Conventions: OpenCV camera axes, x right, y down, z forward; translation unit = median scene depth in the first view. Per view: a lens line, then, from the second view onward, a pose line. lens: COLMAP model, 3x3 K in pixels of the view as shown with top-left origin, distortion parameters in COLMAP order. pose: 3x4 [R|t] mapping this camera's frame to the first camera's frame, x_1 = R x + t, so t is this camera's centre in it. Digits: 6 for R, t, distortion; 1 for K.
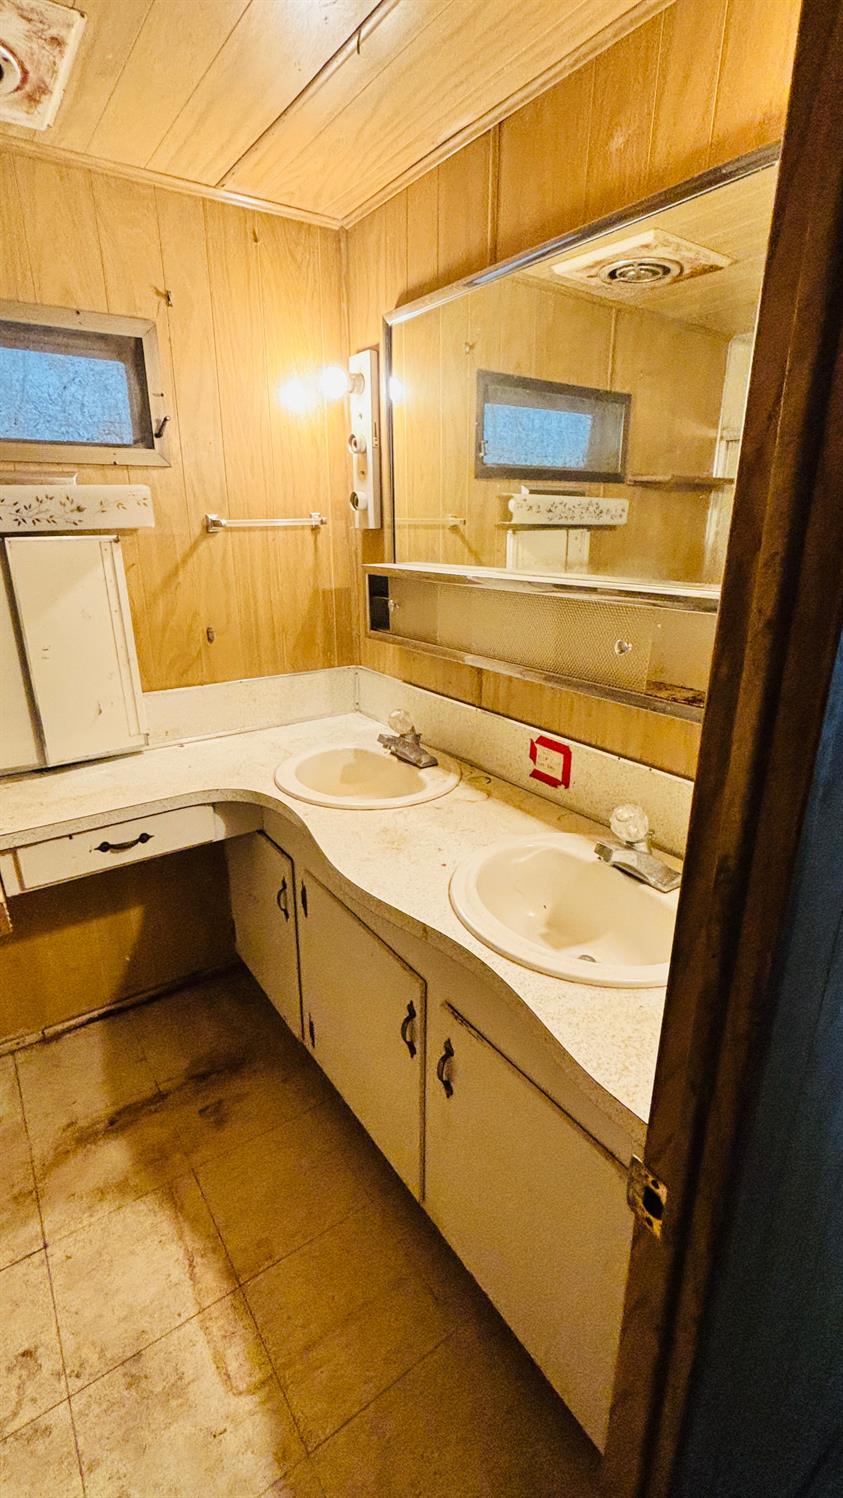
lens RADIAL K [[663.6, 0, 422.8], [0, 663.6, 748.4], [0, 0, 1]] dist [-0.001145, -0.000614]
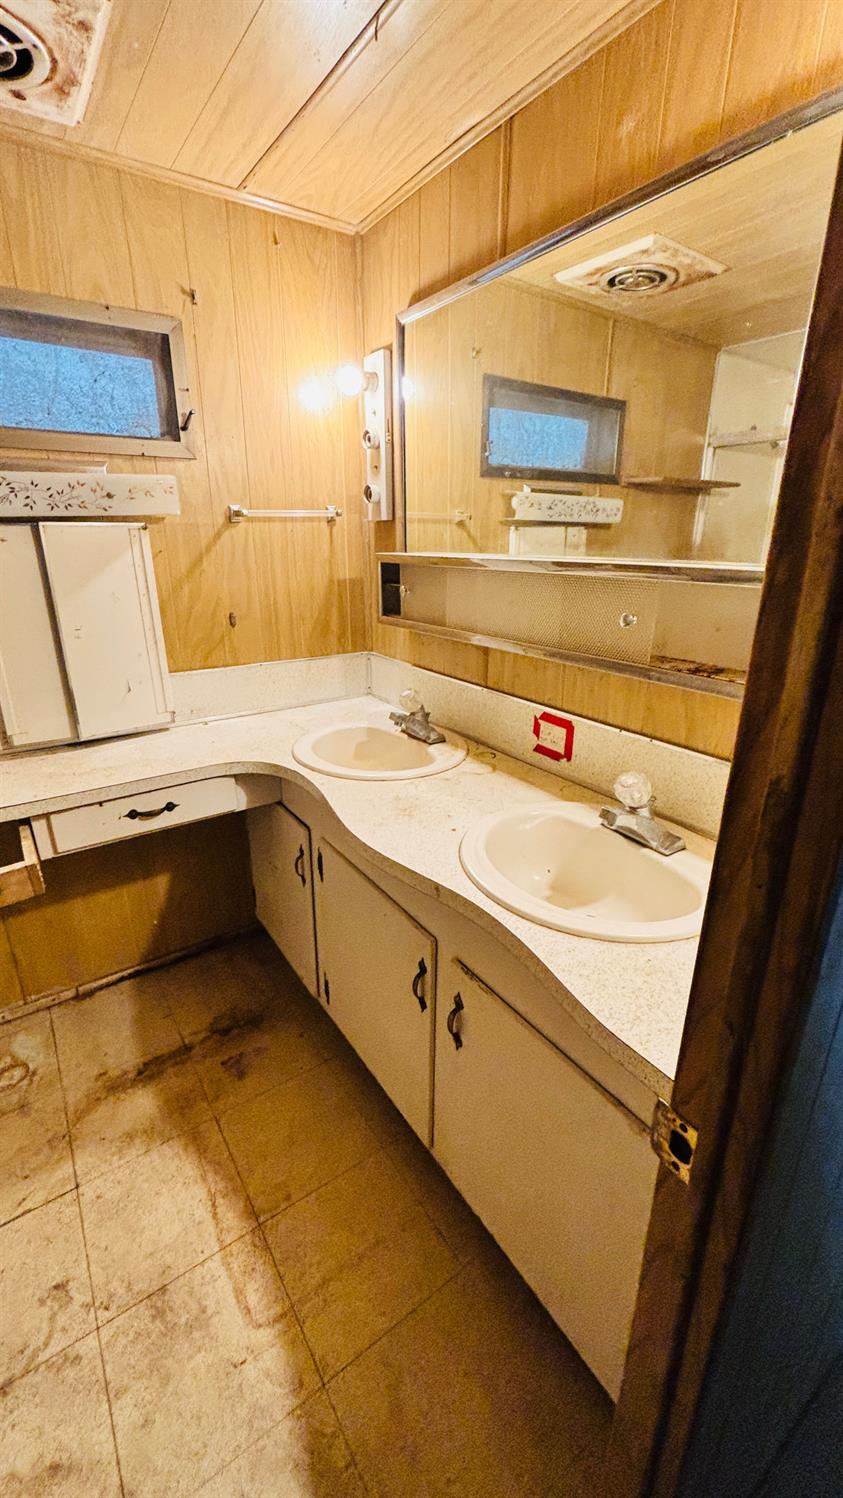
lens RADIAL K [[601.7, 0, 421.5], [0, 601.7, 749.0], [0, 0, 1]] dist [-0.001538, -0.000204]
pose [[0.999968, 0.004654, -0.006529, -0.011189], [-0.004583, 0.999930, 0.010902, 0.030547], [0.006579, -0.010872, 0.999919, 0.039445]]
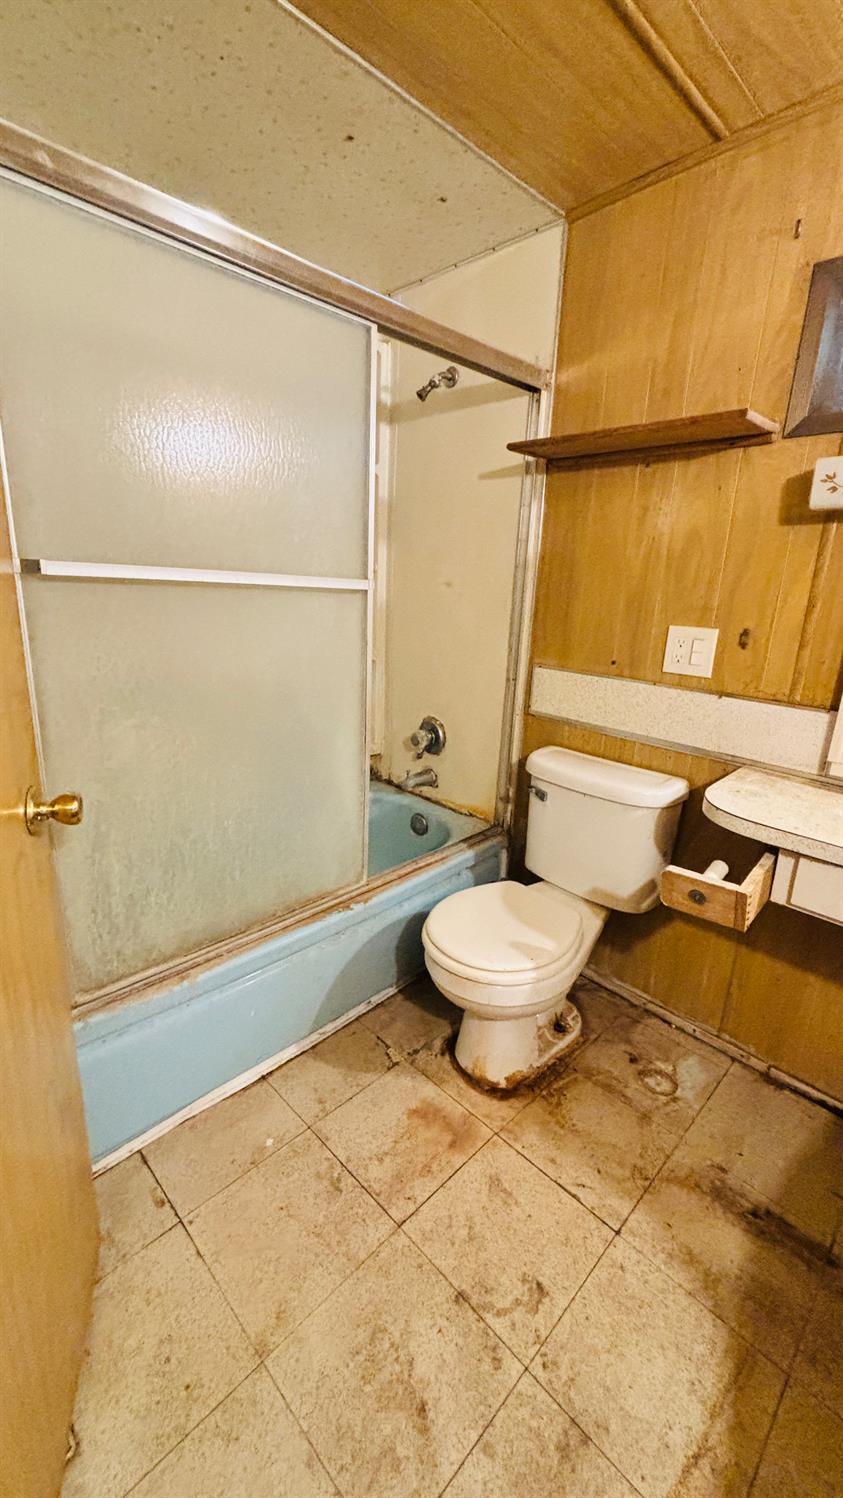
lens RADIAL K [[601.7, 0, 421.5], [0, 601.7, 749.0], [0, 0, 1]] dist [-0.001538, -0.000204]
pose [[0.166960, 0.278543, -0.945800, 0.005558], [-0.351114, 0.913175, 0.206953, 0.032314], [0.921327, 0.297531, 0.250264, 0.281348]]
